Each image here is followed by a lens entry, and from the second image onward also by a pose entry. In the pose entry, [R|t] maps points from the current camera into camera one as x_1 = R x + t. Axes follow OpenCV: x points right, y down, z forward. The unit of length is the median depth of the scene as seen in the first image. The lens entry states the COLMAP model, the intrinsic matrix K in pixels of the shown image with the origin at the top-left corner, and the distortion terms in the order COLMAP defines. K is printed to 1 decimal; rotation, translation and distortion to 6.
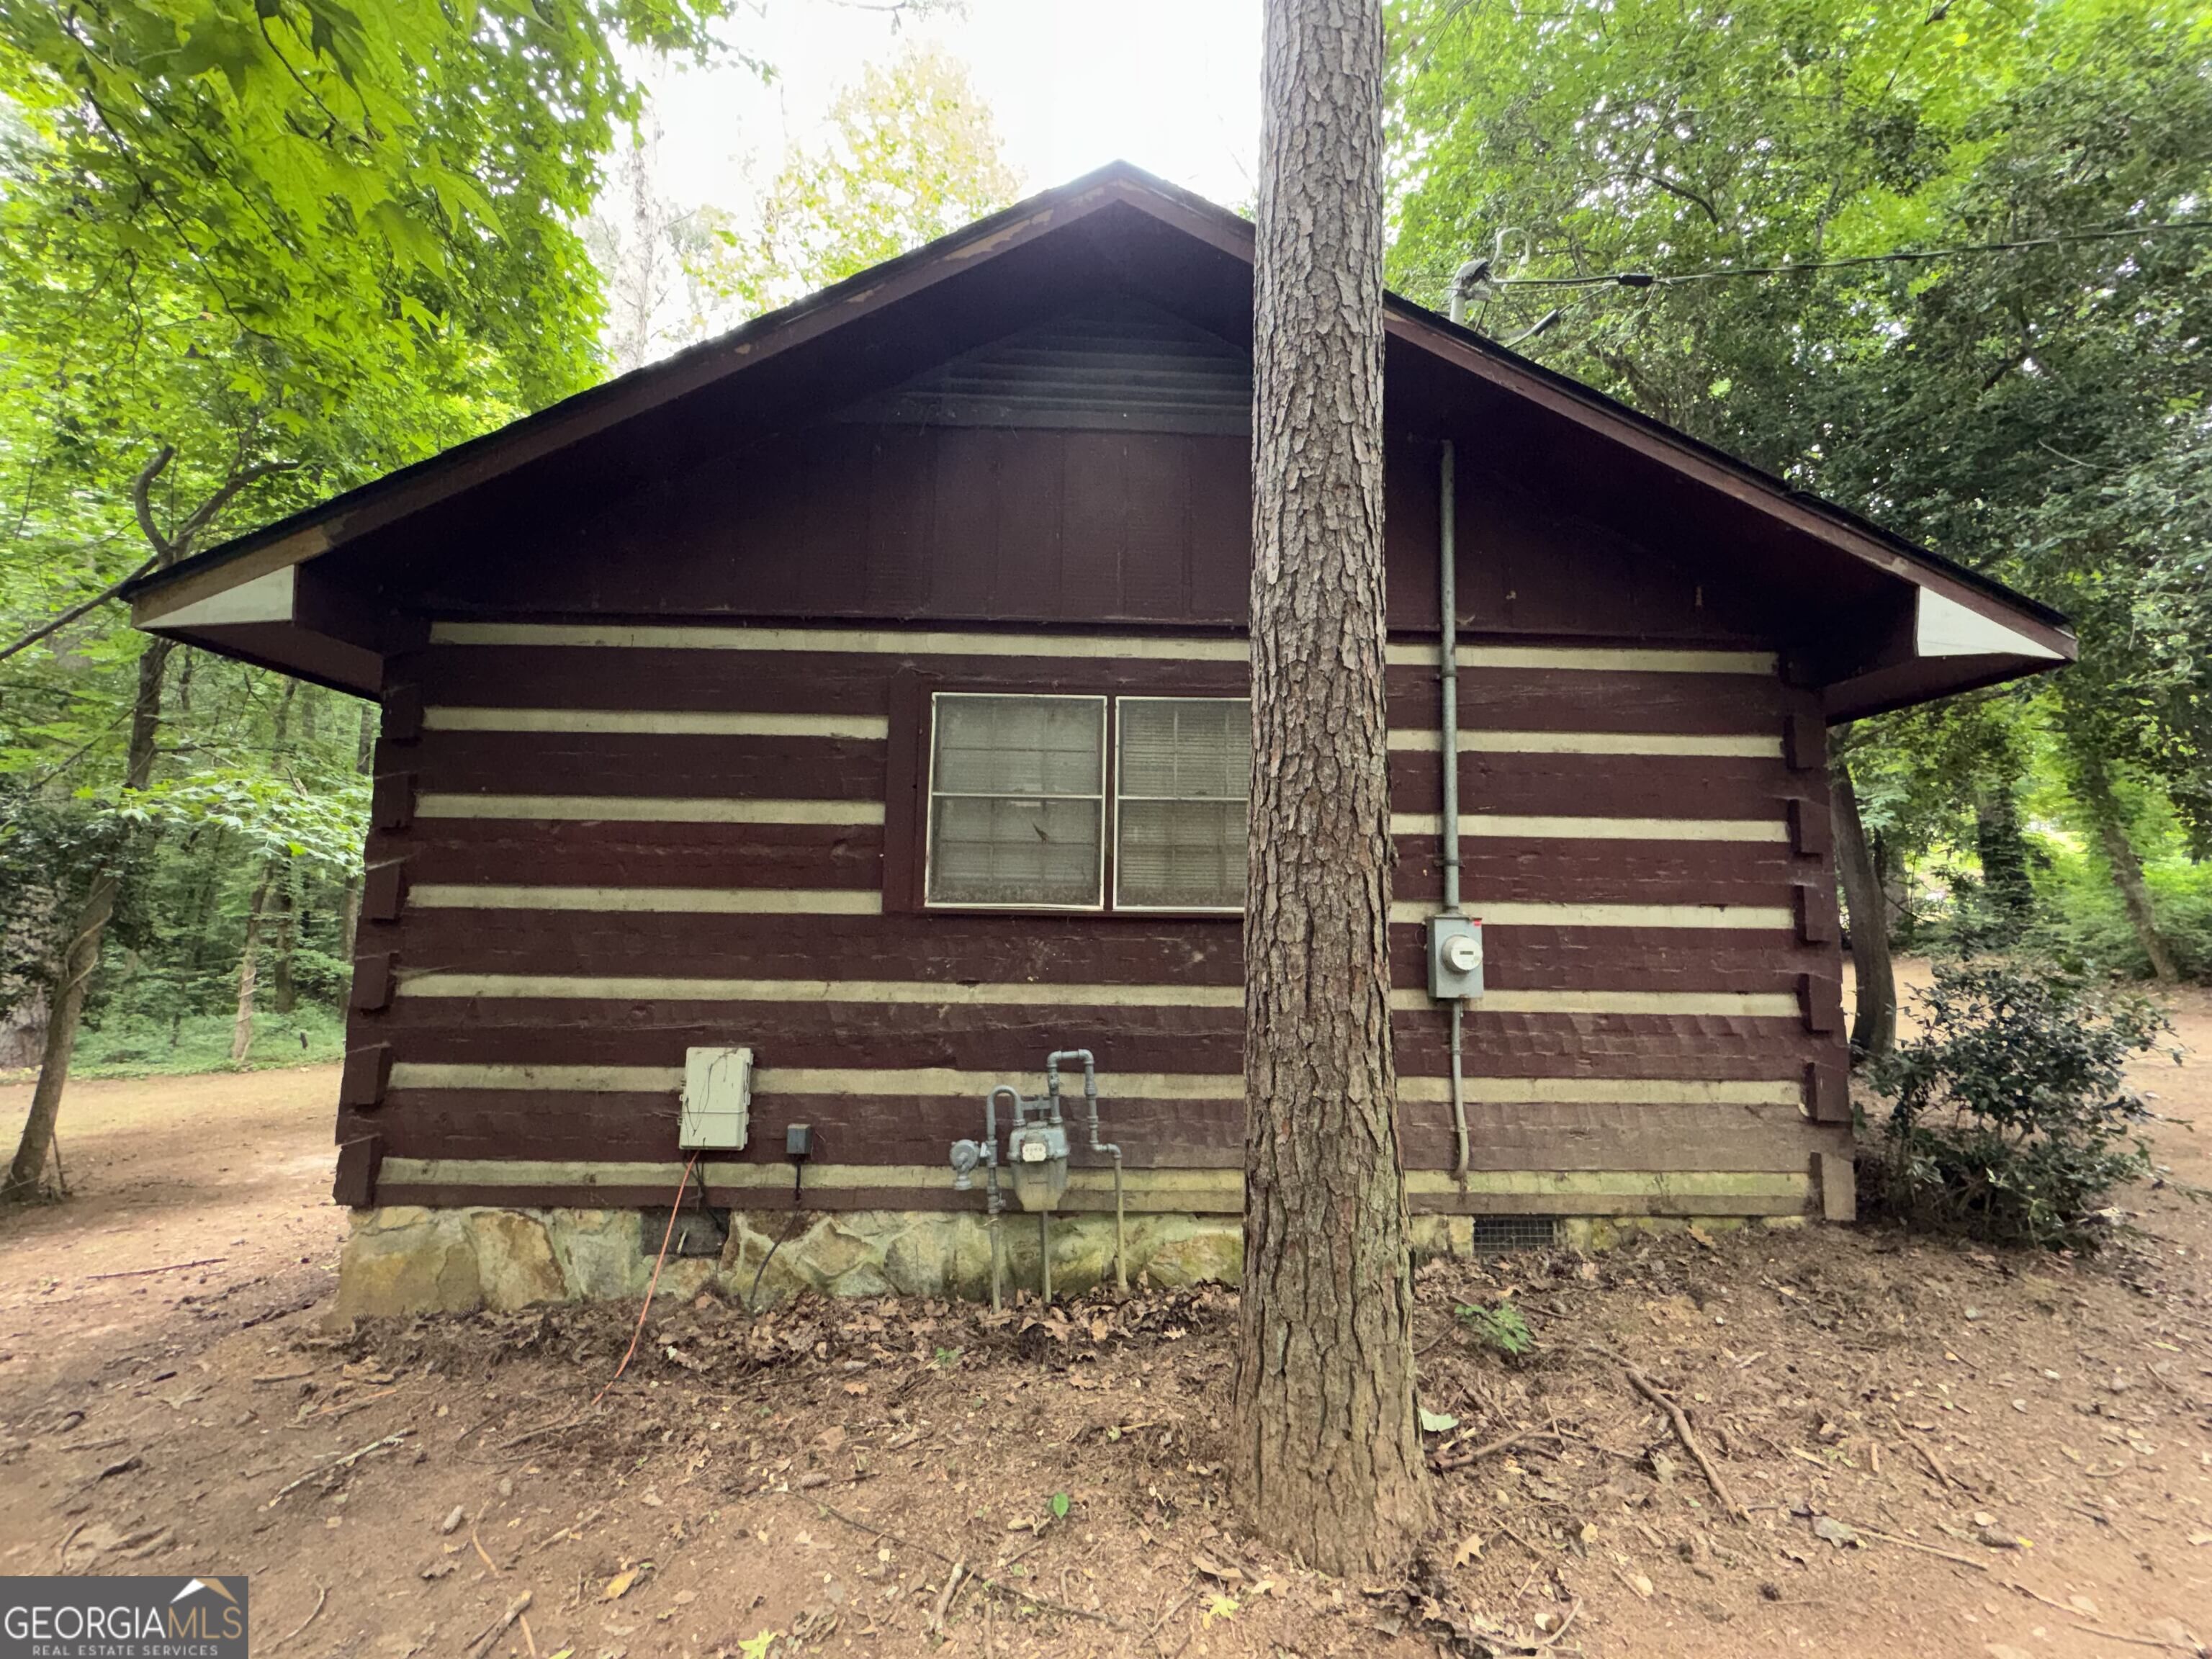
lens RADIAL K [[886.8, 0, 1106.0], [0, 886.8, 829.5], [0, 0, 1]] dist [-0.004196, 0.000207]
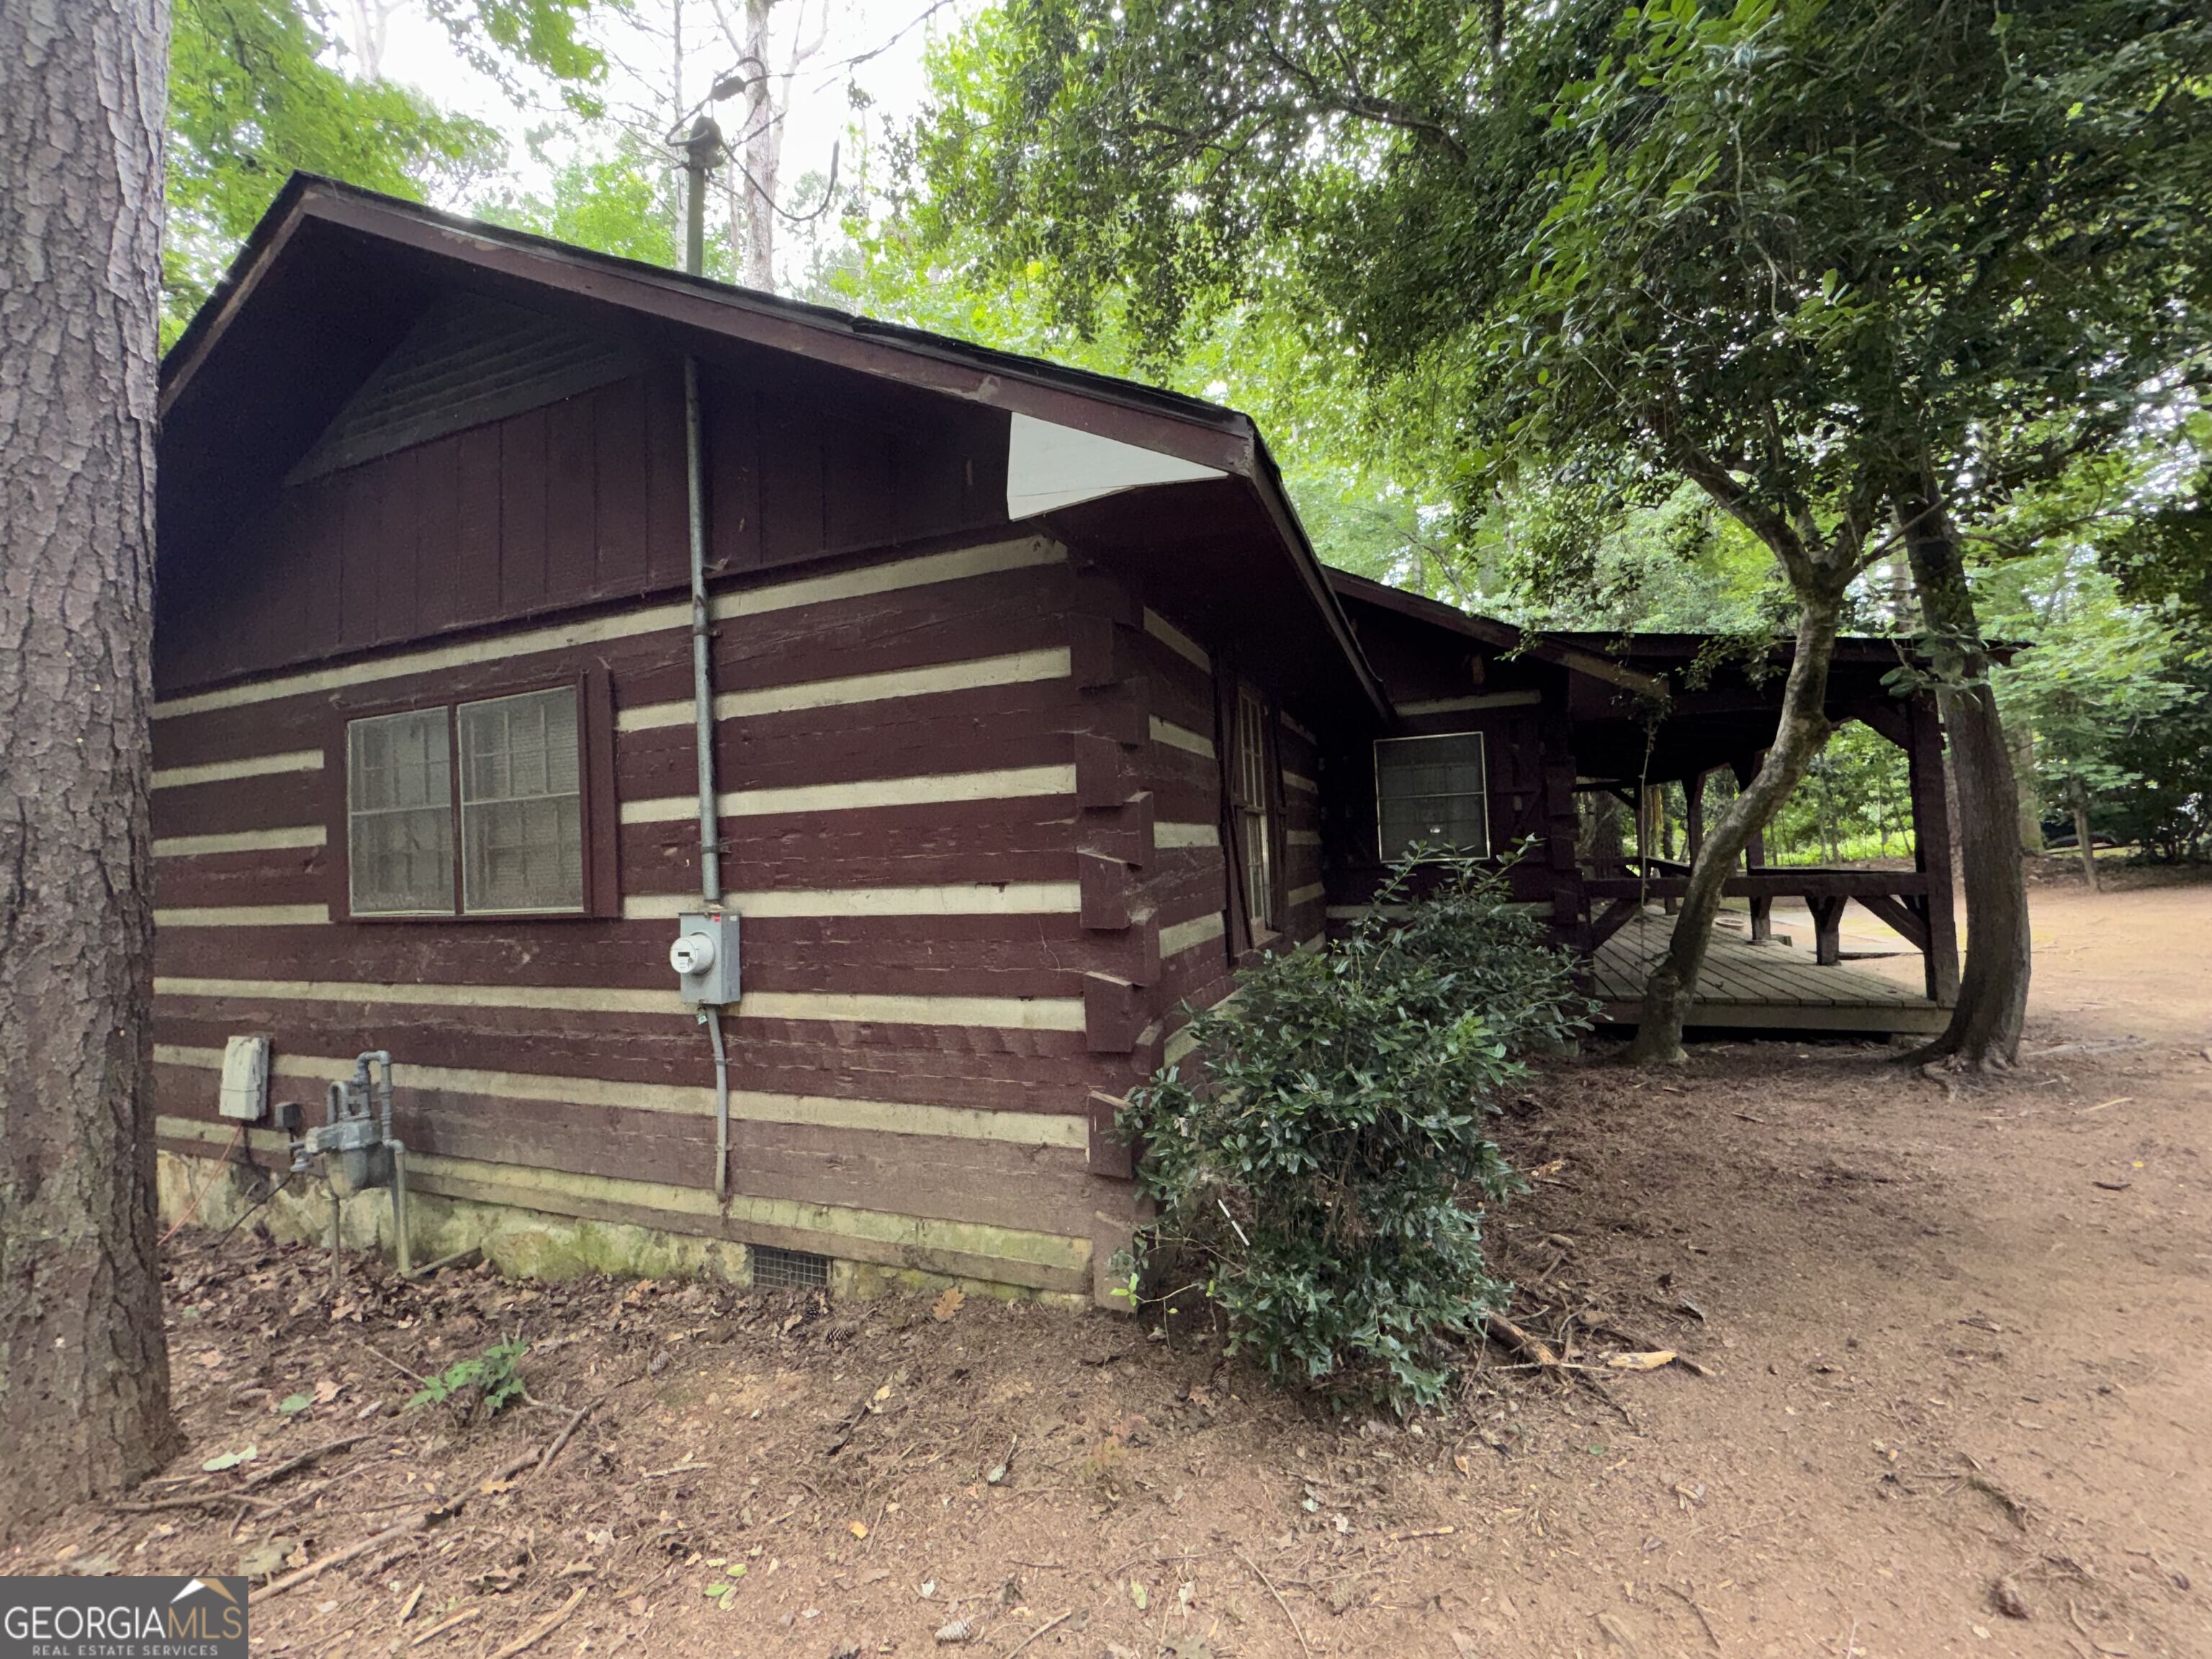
lens RADIAL K [[886.8, 0, 1106.0], [0, 886.8, 829.5], [0, 0, 1]] dist [-0.004196, 0.000207]
pose [[0.919005, -0.065671, -0.388739, 1.102282], [0.093692, 0.994160, 0.053547, 0.007566], [0.382952, -0.085631, 0.919791, 0.346882]]
